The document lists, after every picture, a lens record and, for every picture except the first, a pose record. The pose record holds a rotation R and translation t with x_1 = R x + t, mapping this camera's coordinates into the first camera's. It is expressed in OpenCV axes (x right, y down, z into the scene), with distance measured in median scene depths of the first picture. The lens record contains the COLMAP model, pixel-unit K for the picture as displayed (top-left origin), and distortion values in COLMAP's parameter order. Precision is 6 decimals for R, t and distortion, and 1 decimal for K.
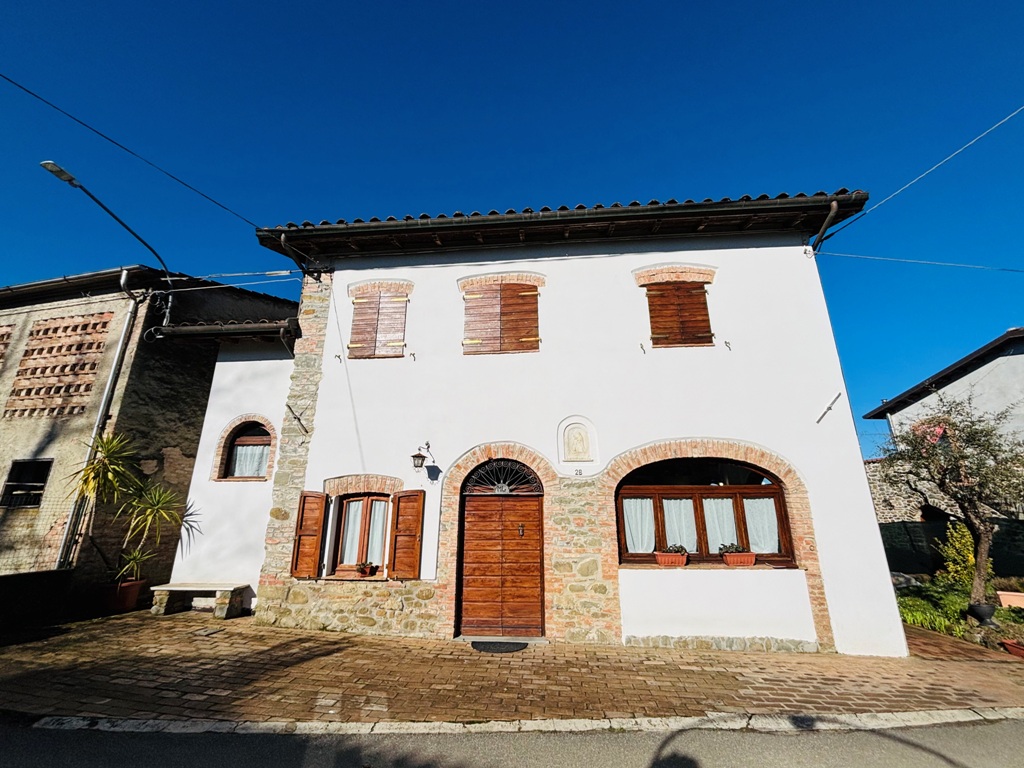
lens RADIAL K [[416.2, 0, 515.6], [0, 416.2, 386.5], [0, 0, 1]] dist [-0.006254, 0.003057]
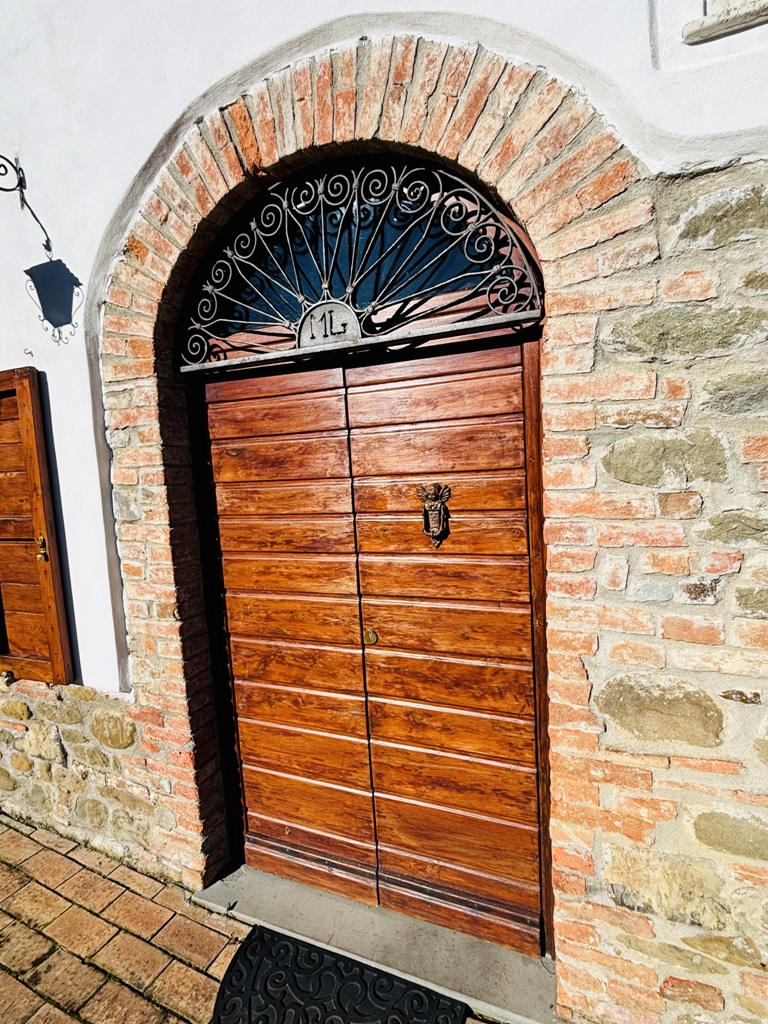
lens RADIAL K [[507.9, 0, 381.1], [0, 507.9, 510.0], [0, 0, 1]] dist [0.006666, -0.003568]
pose [[0.943851, -0.018105, -0.329876, 0.073216], [0.145431, 0.919319, 0.365654, 0.251394], [0.296640, -0.393097, 0.870333, 0.785861]]
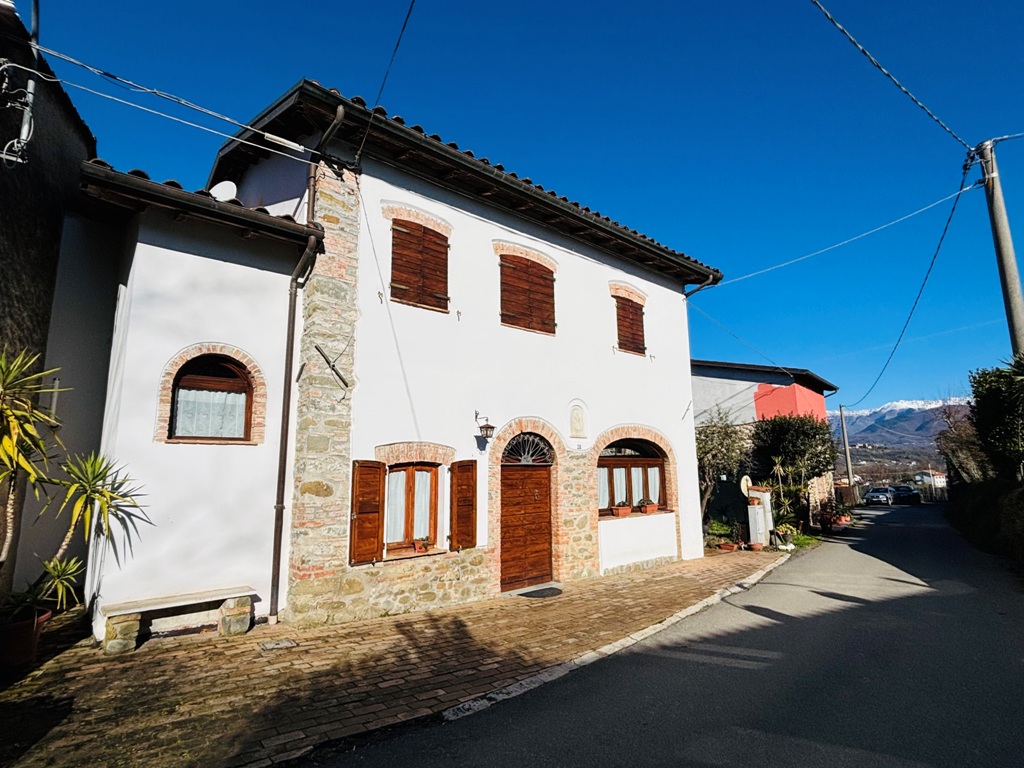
lens RADIAL K [[507.9, 0, 510.1], [0, 507.9, 382.0], [0, 0, 1]] dist [0.006666, -0.003568]
pose [[0.707009, 0.114039, 0.697950, -1.045432], [-0.192686, 0.980637, 0.034960, 0.011401], [-0.680449, -0.159202, 0.715293, 0.121342]]
